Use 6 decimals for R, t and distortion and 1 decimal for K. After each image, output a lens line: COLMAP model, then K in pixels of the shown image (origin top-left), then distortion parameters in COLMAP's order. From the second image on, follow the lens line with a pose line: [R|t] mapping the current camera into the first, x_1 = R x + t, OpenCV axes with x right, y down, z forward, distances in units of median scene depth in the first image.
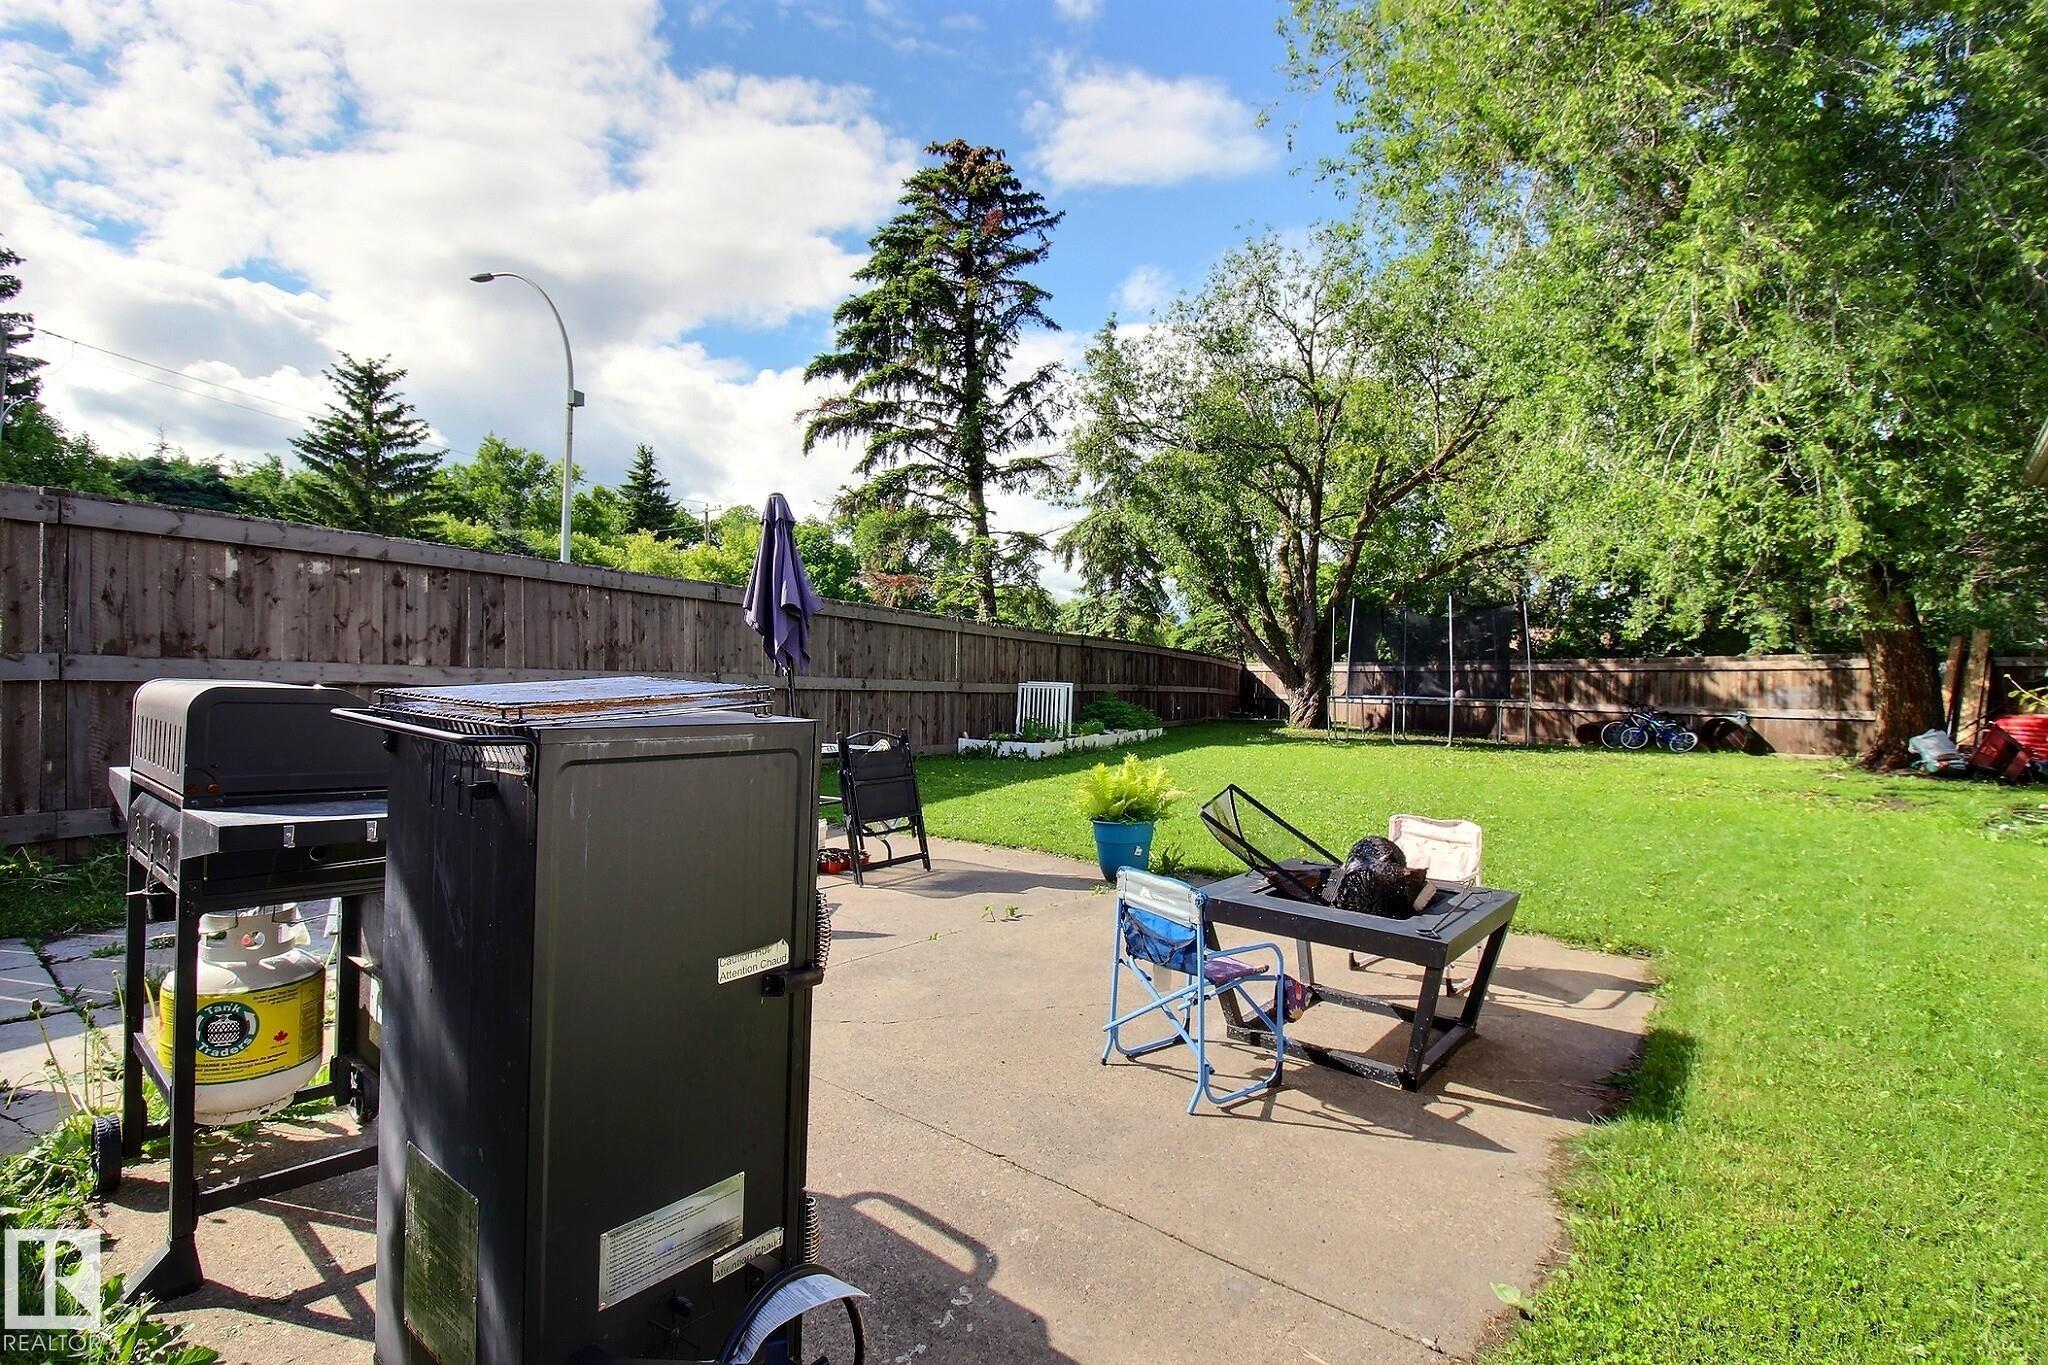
lens RADIAL K [[999.4, 0, 1026.3], [0, 999.4, 679.7], [0, 0, 1]] dist [-0.011578, -0.004559]
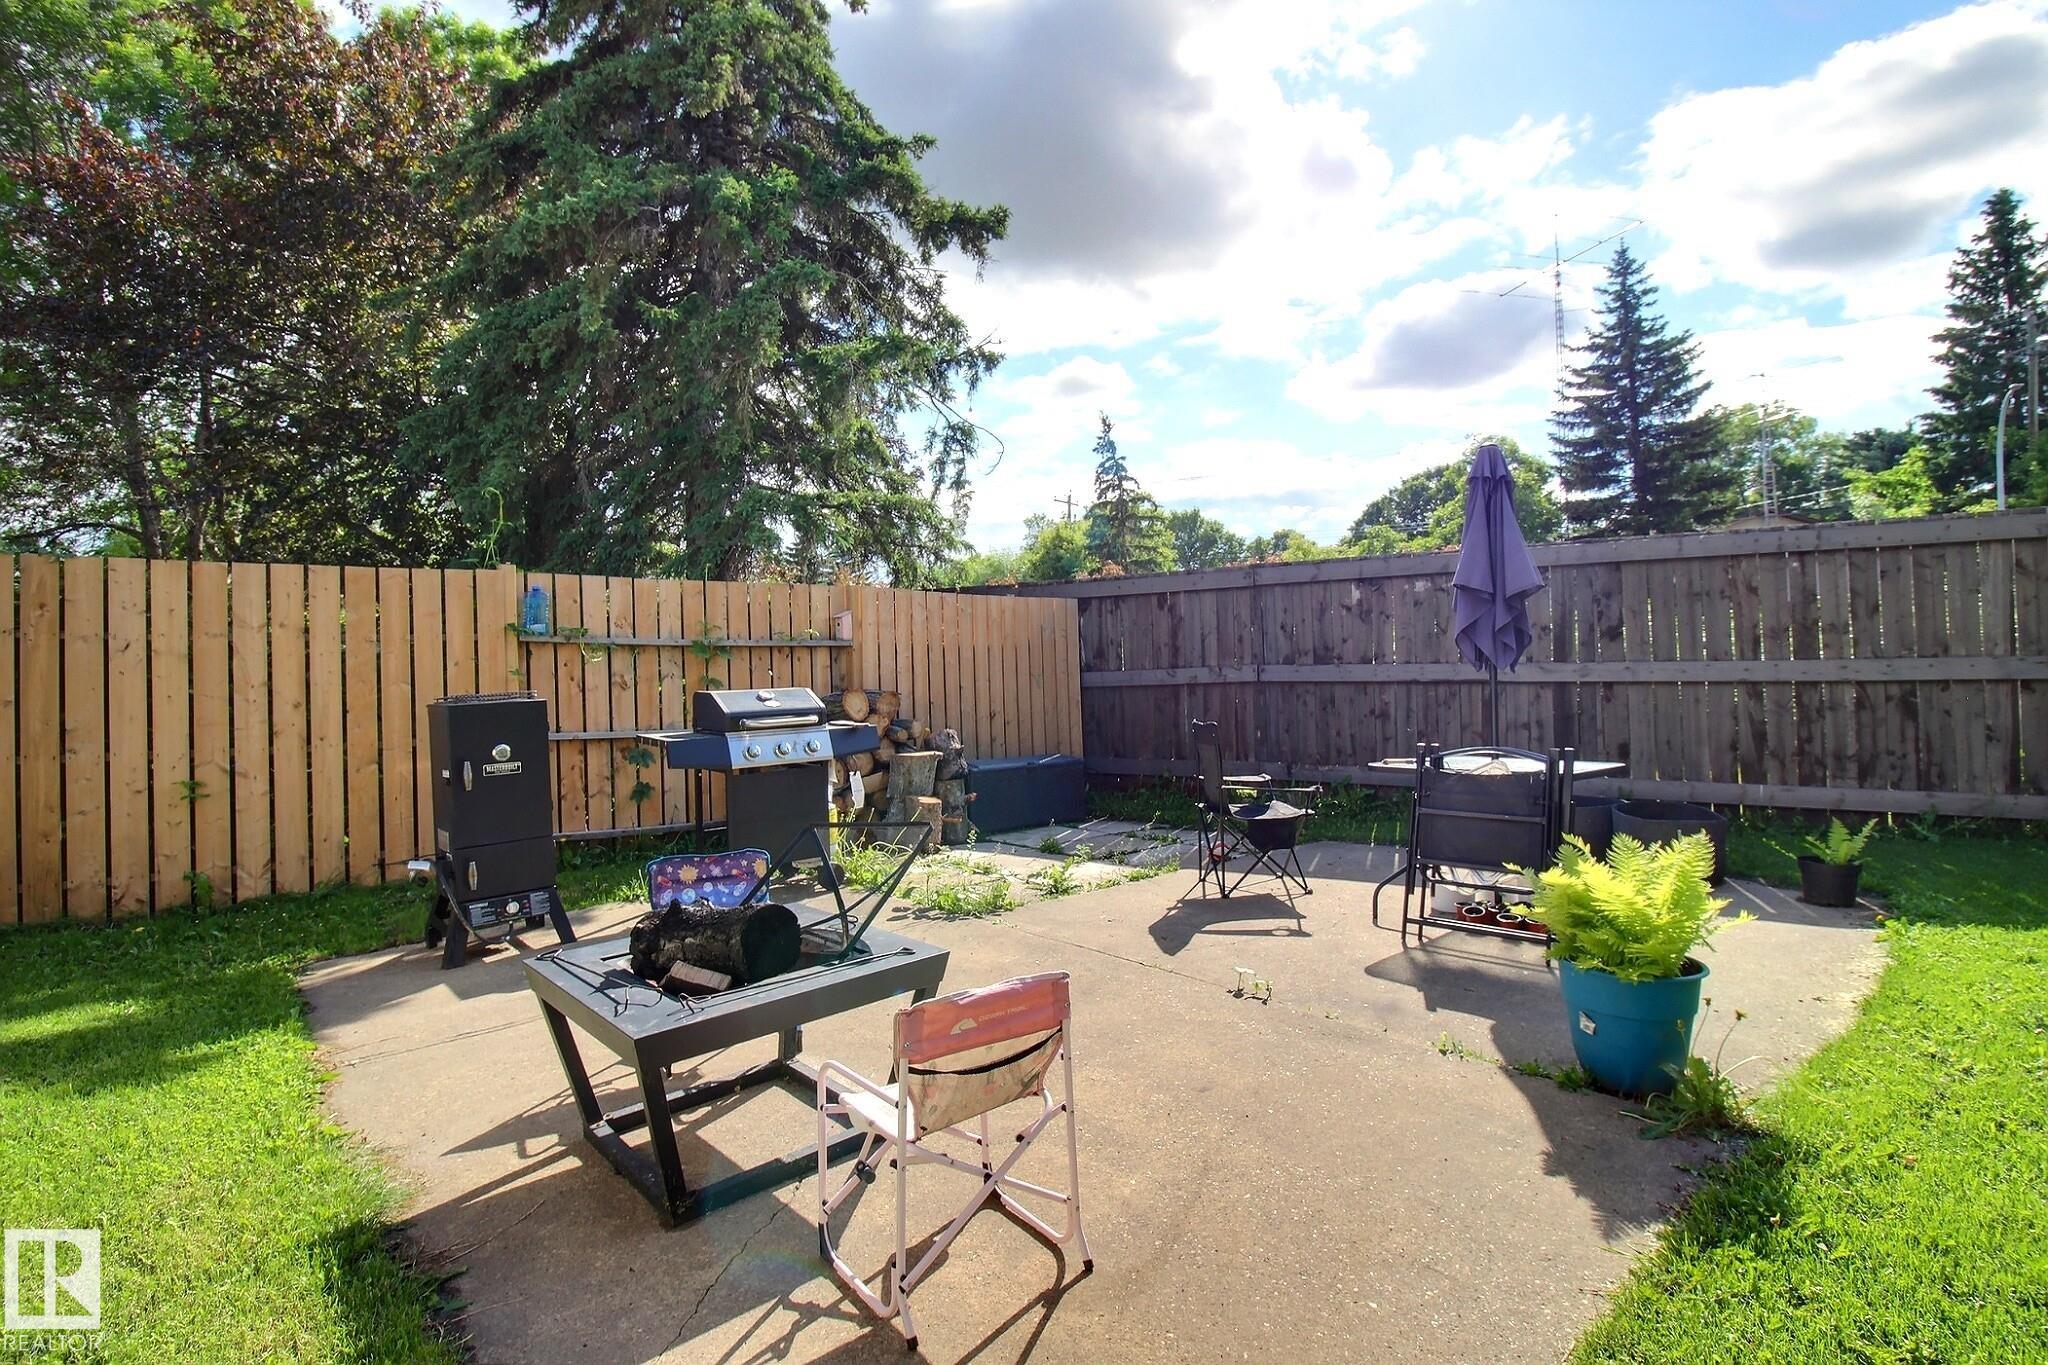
lens RADIAL K [[999.4, 0, 1027.4], [0, 999.4, 673.1], [0, 0, 1]] dist [-0.011578, -0.004559]
pose [[-0.163787, -0.005158, -0.986482, 0.278740], [0.019882, 0.999766, -0.008529, -0.002548], [0.986295, -0.021010, -0.163646, 0.350071]]
